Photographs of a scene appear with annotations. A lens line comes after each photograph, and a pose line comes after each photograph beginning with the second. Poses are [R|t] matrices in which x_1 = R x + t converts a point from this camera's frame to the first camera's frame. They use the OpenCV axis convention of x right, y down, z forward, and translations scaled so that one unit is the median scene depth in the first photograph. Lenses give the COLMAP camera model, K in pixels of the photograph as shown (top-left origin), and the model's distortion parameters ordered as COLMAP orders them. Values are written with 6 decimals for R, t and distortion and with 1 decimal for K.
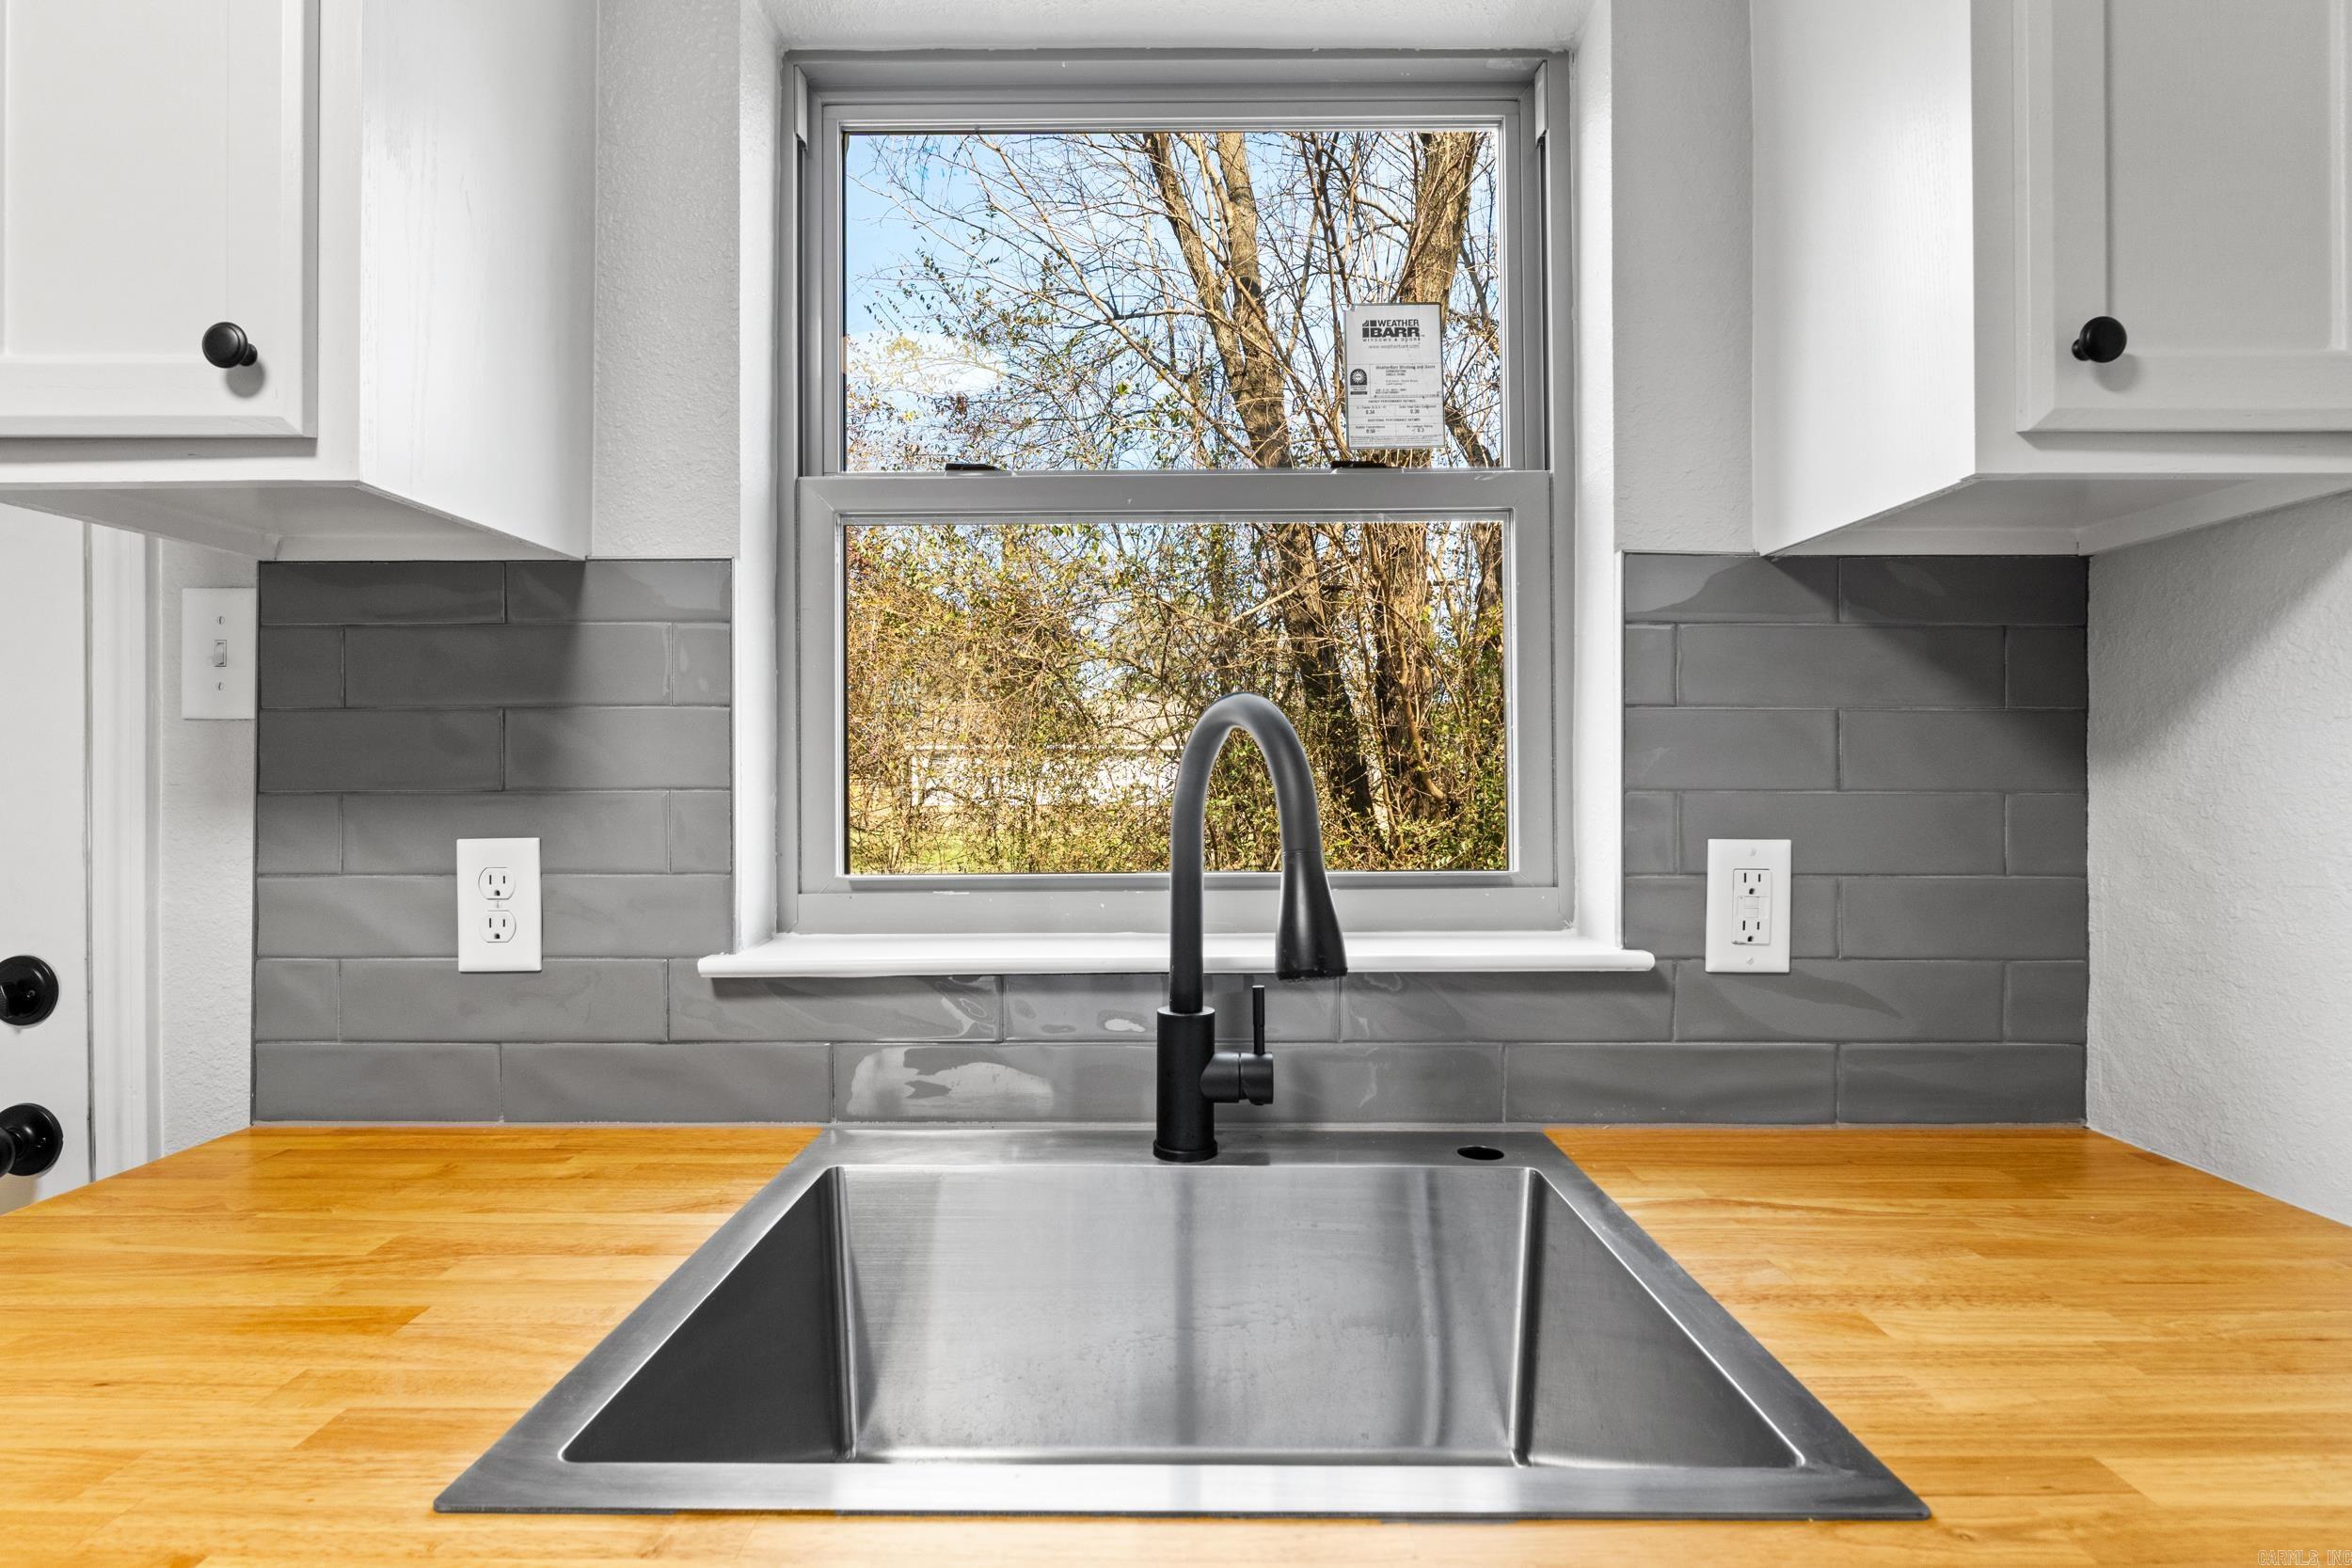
lens RADIAL K [[1210.7, 0, 1170.4], [0, 1210.7, 780.4], [0, 0, 1]] dist [0.002616, 0.000339]
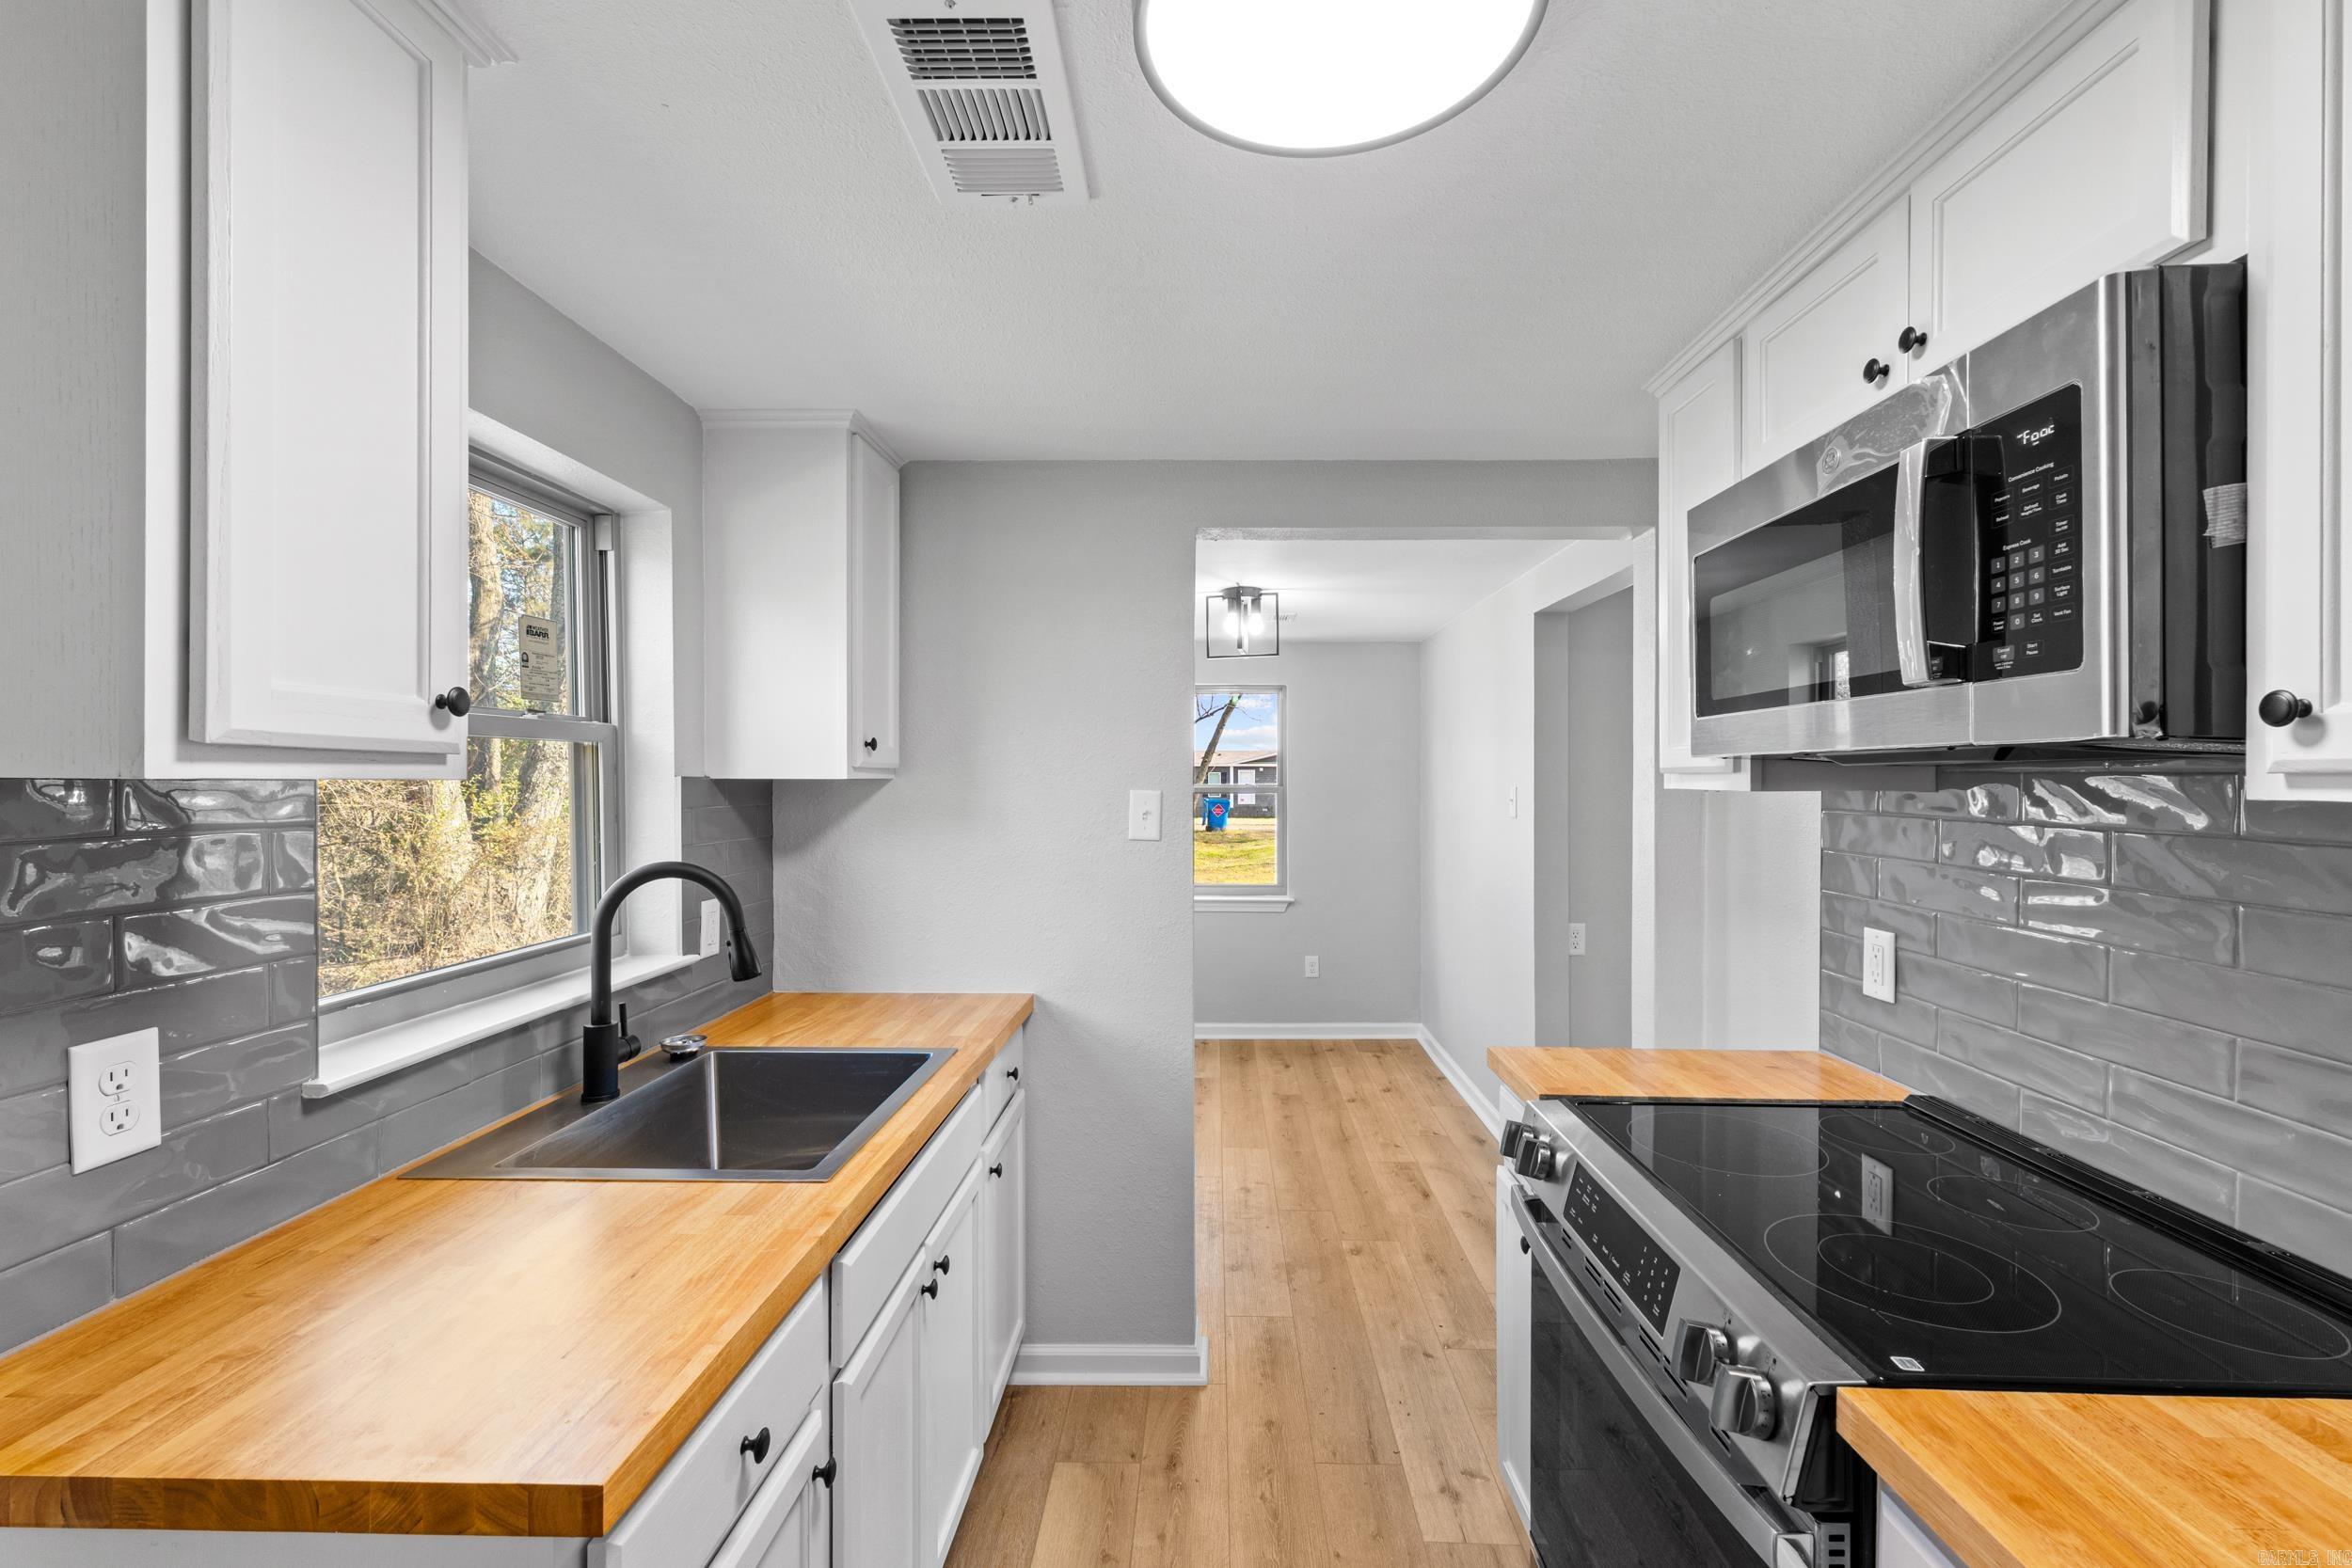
lens RADIAL K [[990.3, 0, 1201.3], [0, 990.3, 798.6], [0, 0, 1]] dist [0.002412, 0.000242]
pose [[-0.005029, -0.020042, 0.999786, -1.434080], [-0.006686, 0.999777, 0.020008, -0.185885], [-0.999965, -0.006584, -0.005162, 0.048929]]
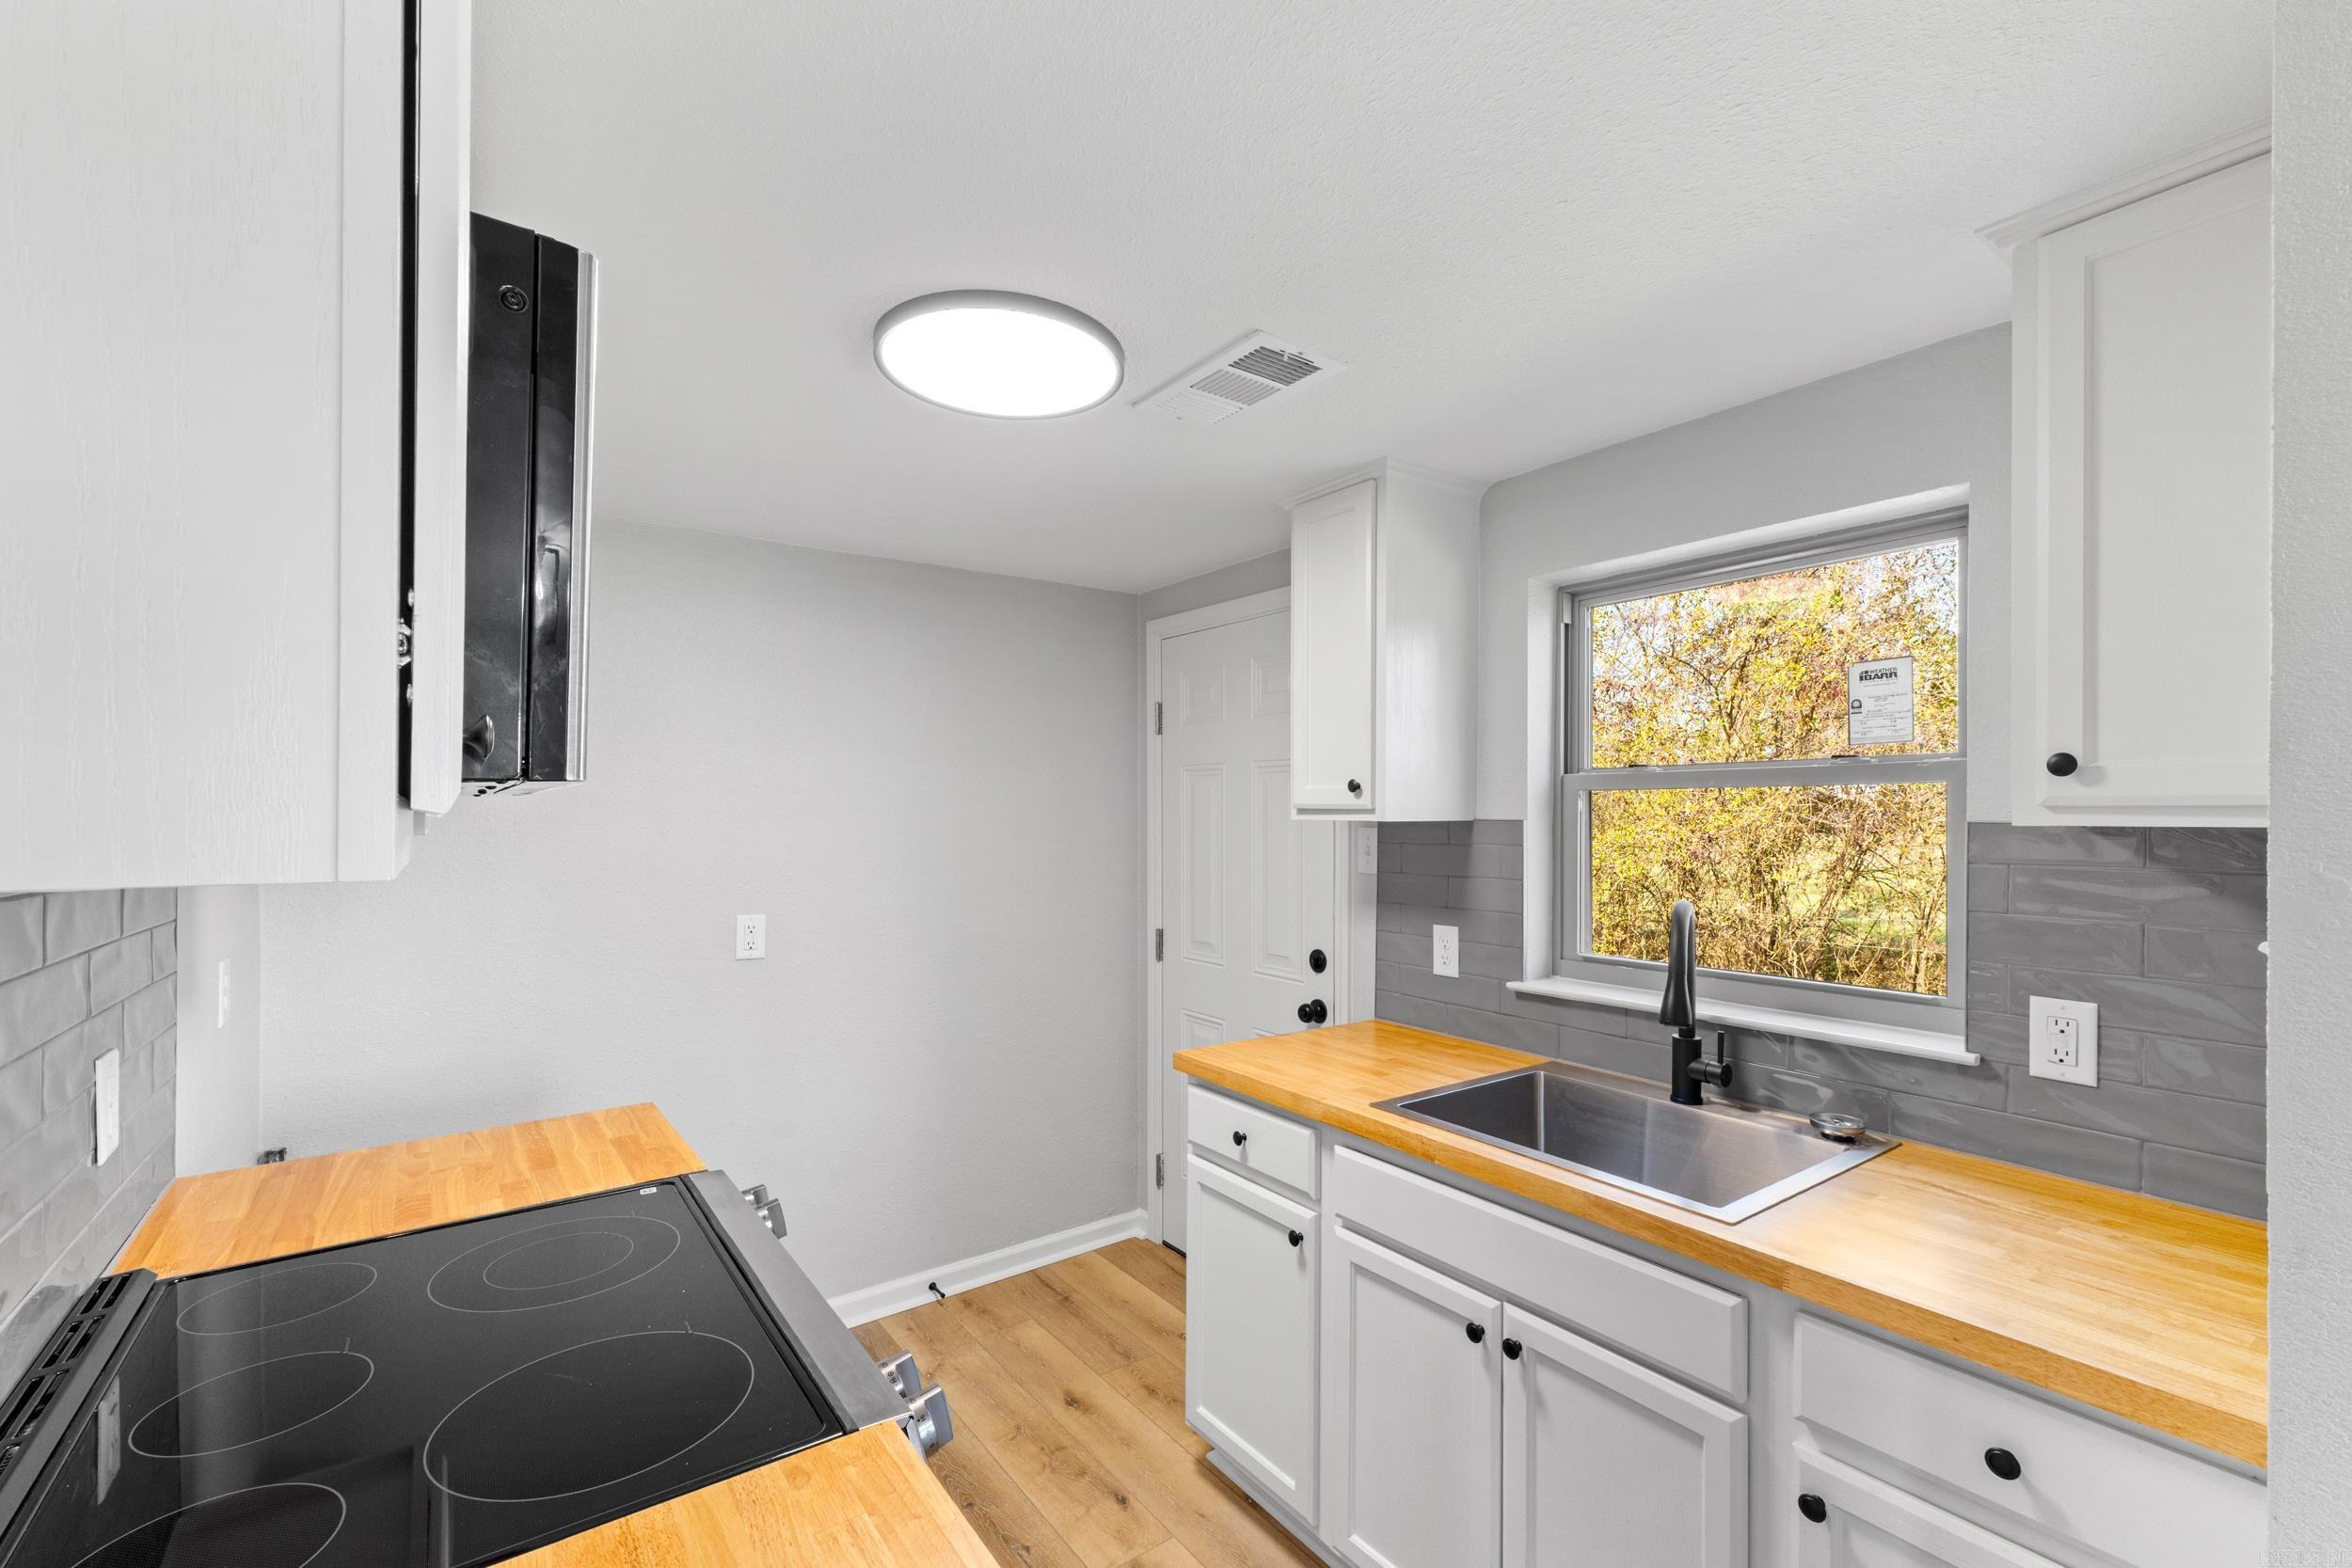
lens RADIAL K [[1020.4, 0, 1185.9], [0, 1020.4, 766.7], [0, 0, 1]] dist [0.000554, 0.000016]
pose [[0.599166, -0.026940, -0.800171, 0.904765], [-0.006322, 0.999243, -0.038377, -0.211730], [0.800600, 0.028053, 0.598542, -0.805217]]
